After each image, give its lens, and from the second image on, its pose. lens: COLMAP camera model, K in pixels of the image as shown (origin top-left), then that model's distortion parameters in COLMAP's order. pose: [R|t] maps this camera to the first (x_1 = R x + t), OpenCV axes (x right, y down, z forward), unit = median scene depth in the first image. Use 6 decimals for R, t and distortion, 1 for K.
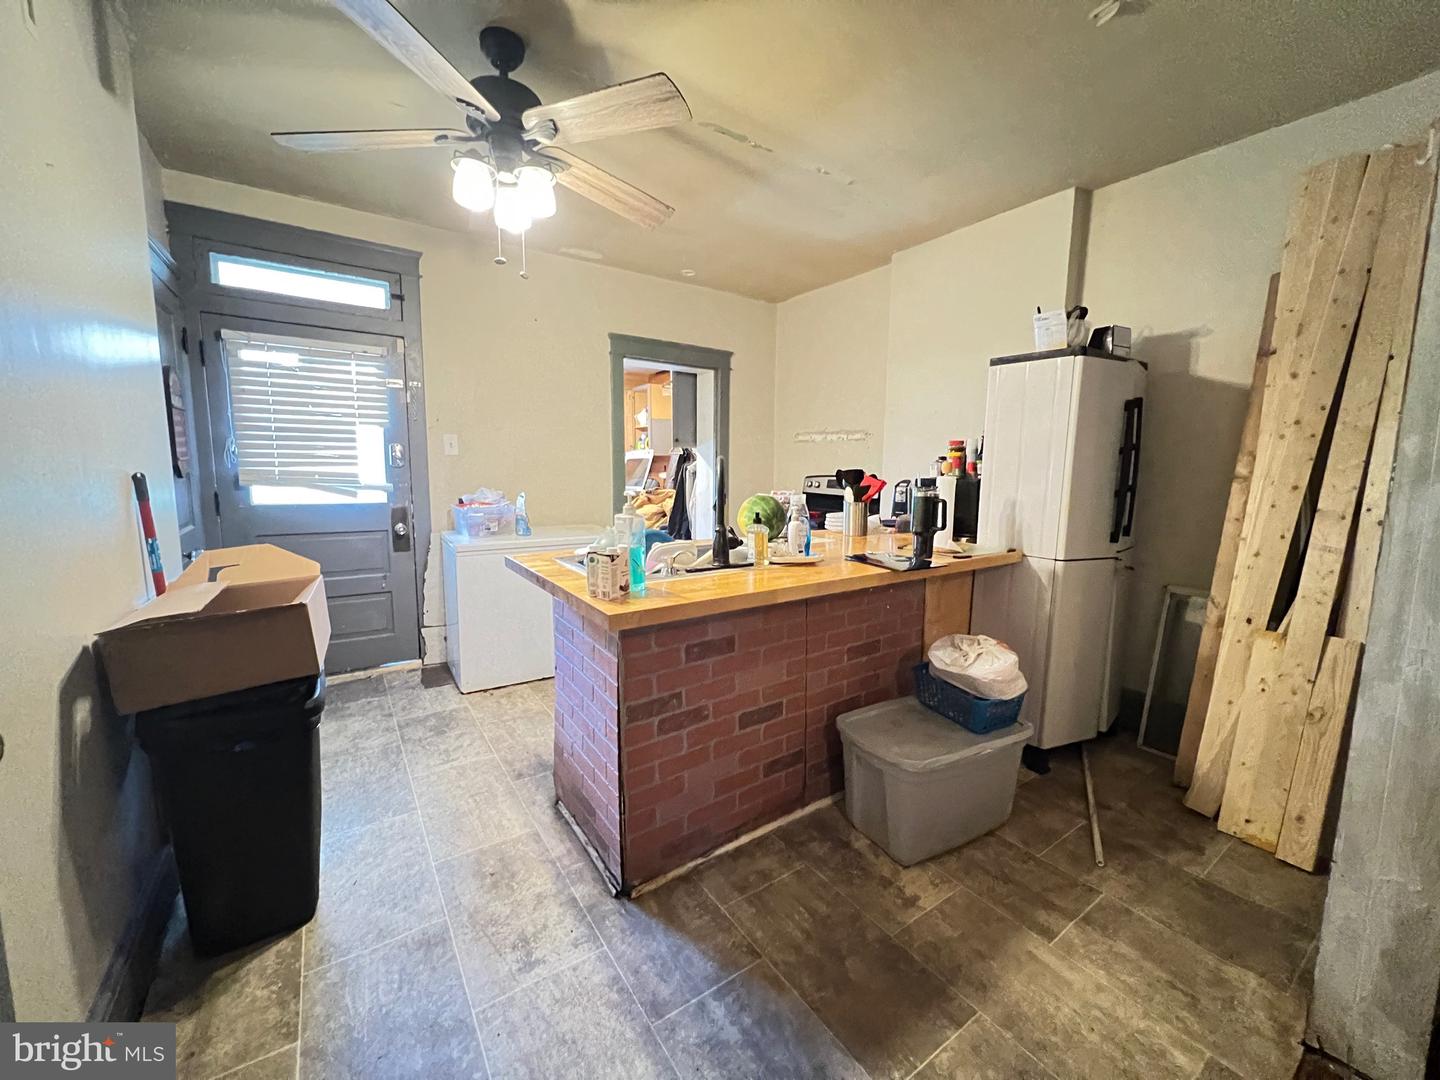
lens RADIAL K [[572.7, 0, 721.7], [0, 572.7, 540.0], [0, 0, 1]] dist [0.003099, 0.000329]
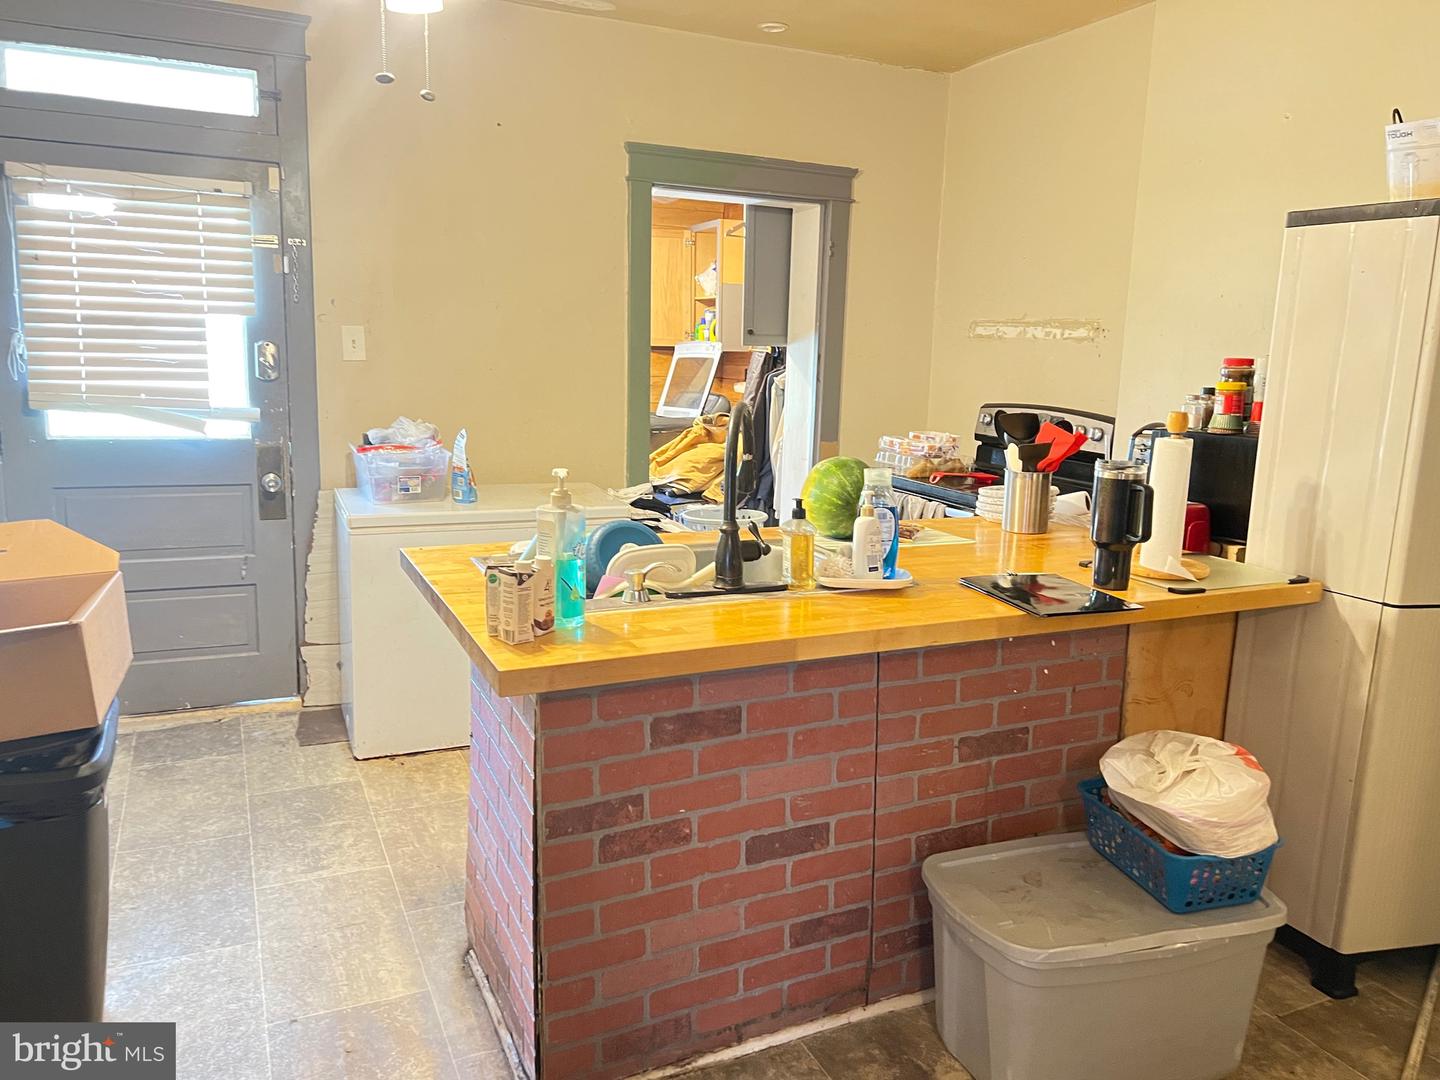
lens RADIAL K [[1078.5, 0, 719.1], [0, 1078.5, 534.9], [0, 0, 1]] dist [0.039062, -0.029071]
pose [[0.985879, 0.045273, -0.161220, 0.138988], [-0.038207, 0.998180, 0.046663, -0.052006], [0.163040, -0.039844, 0.985815, -0.085668]]
